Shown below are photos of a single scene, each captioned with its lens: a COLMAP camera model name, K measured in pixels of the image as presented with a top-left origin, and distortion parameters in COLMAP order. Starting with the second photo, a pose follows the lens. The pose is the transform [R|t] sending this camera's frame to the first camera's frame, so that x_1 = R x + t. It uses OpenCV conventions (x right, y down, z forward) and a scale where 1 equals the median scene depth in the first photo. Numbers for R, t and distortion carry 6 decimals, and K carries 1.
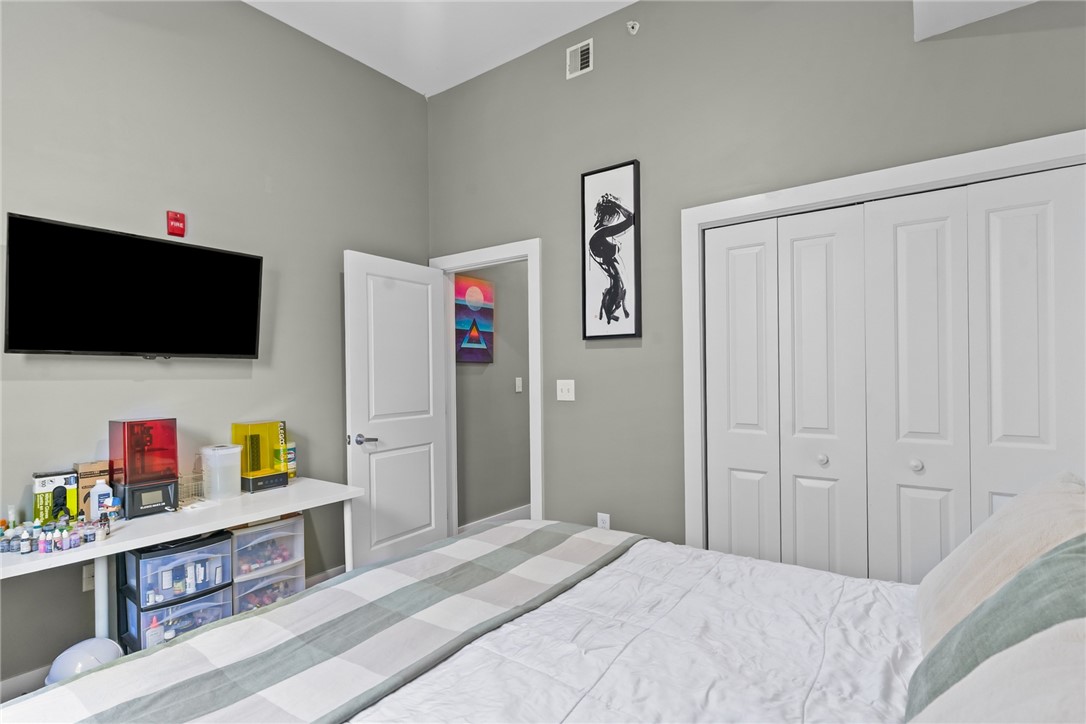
lens RADIAL K [[529.6, 0, 544.2], [0, 529.6, 371.4], [0, 0, 1]] dist [0.003620, 0.000313]
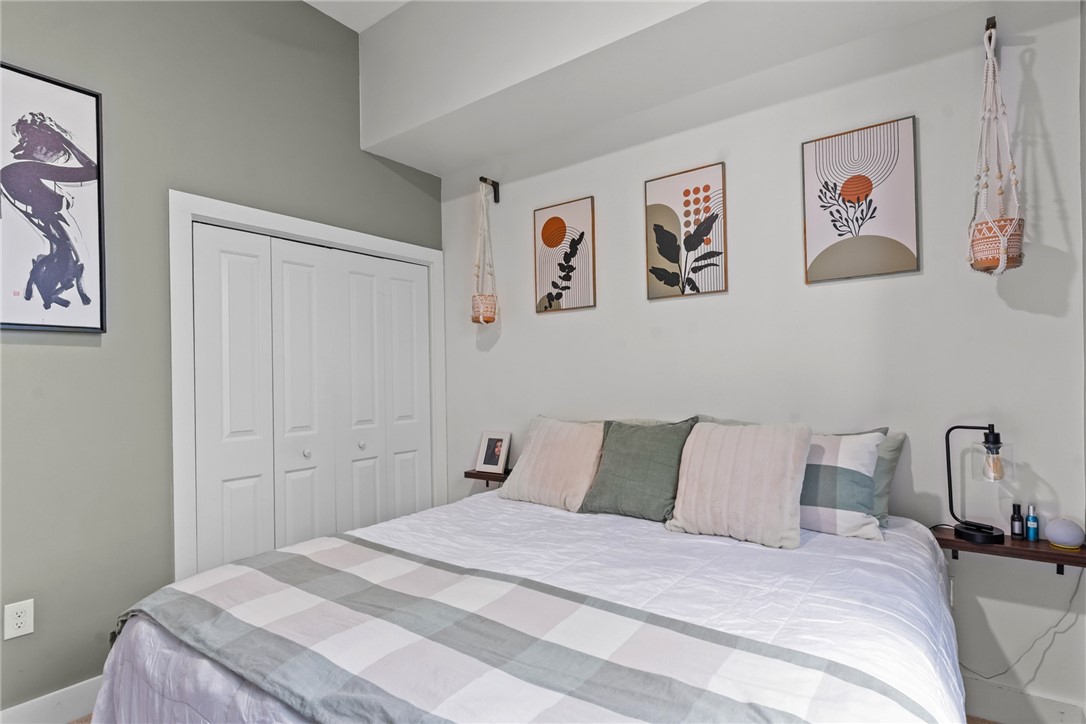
lens RADIAL K [[542.8, 0, 545.8], [0, 542.8, 374.8], [0, 0, 1]] dist [0.000064, 0.000317]
pose [[0.025323, 0.011565, 0.999612, -0.669722], [0.020132, 0.999724, -0.012077, 0.018167], [-0.999477, 0.020430, 0.025083, 0.434316]]
